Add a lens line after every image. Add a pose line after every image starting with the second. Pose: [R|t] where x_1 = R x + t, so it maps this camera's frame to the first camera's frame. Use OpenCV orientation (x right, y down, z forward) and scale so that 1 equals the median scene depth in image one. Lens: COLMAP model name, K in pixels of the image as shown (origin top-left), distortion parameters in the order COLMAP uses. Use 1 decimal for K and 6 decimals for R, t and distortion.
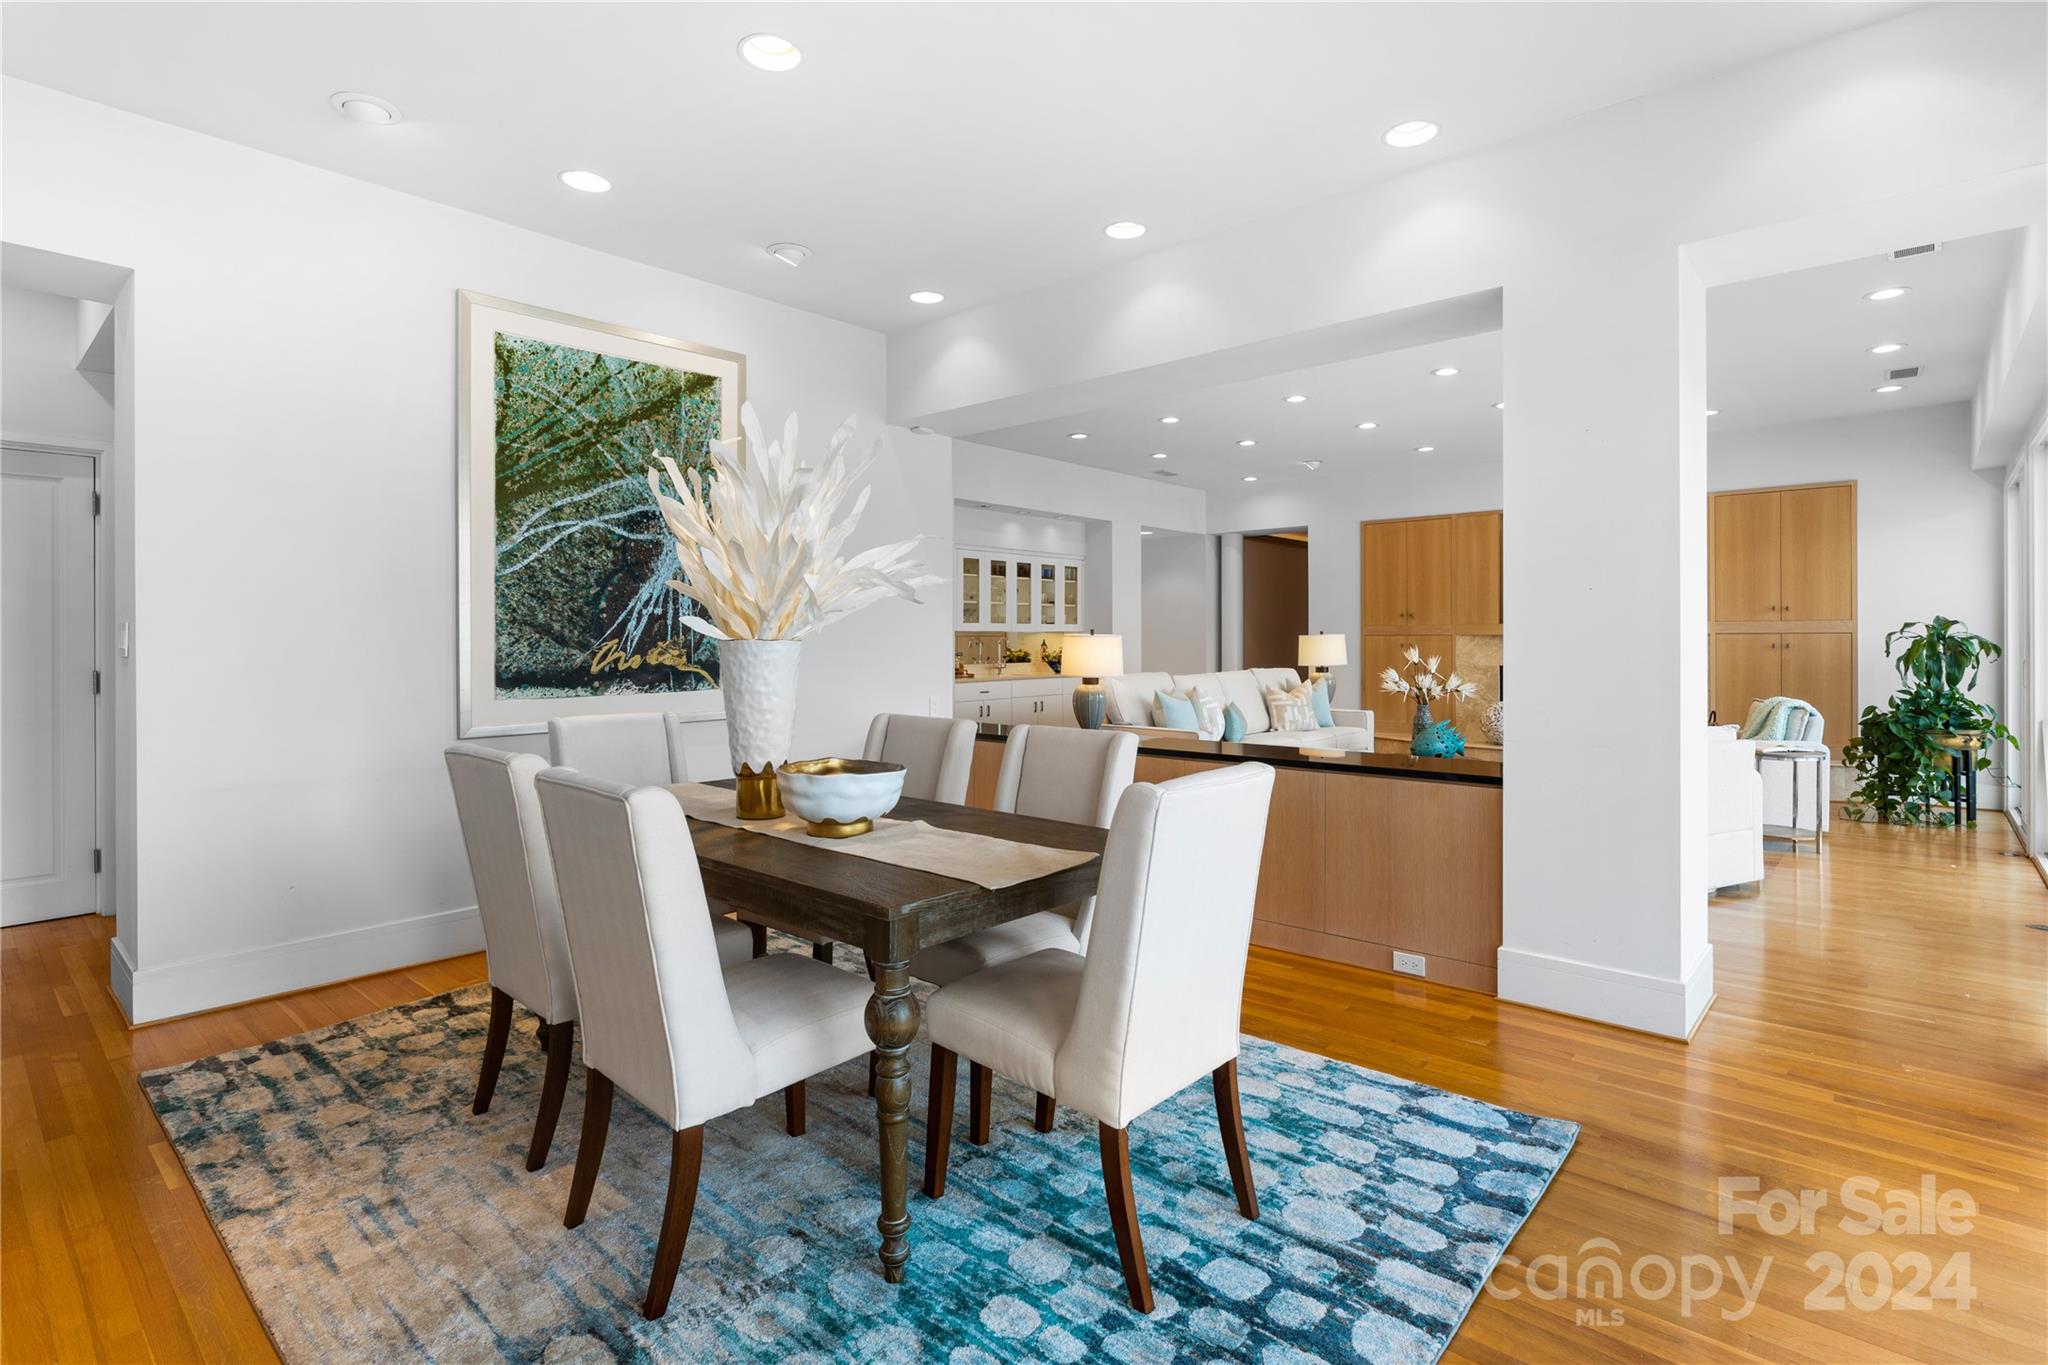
lens RADIAL K [[991.2, 0, 1055.5], [0, 991.2, 621.0], [0, 0, 1]] dist [0.005416, -0.000742]
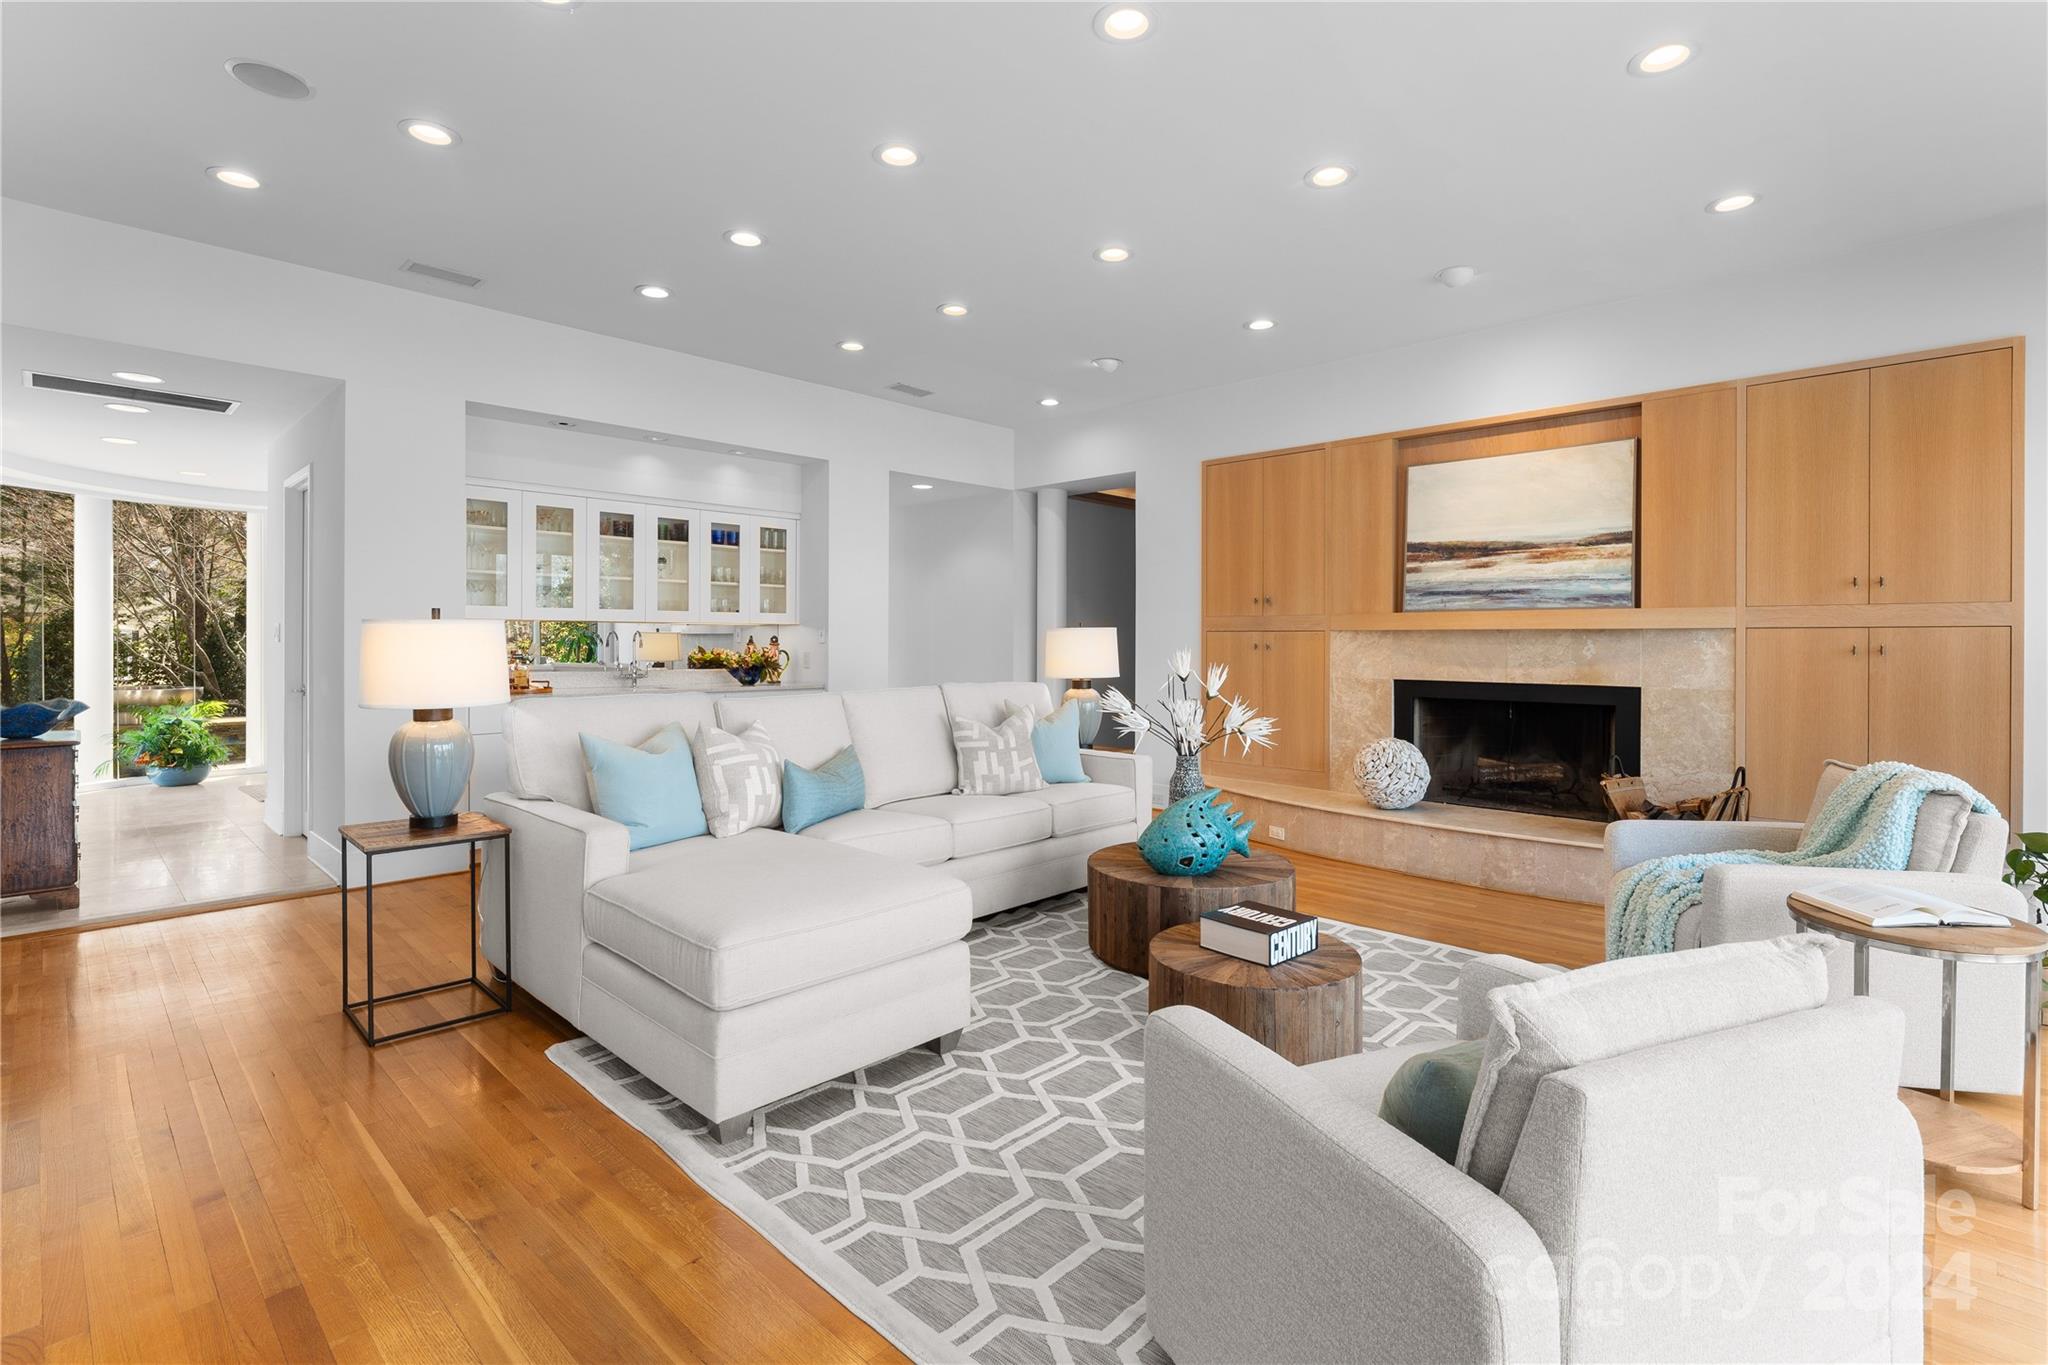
lens RADIAL K [[924.9, 0, 1058.6], [0, 924.9, 648.6], [0, 0, 1]] dist [-0.002055, -0.000696]
pose [[0.999062, 0.004954, -0.043011, 0.255521], [-0.003713, 0.999576, 0.028872, 0.009253], [0.043136, -0.028685, 0.998657, 0.394480]]
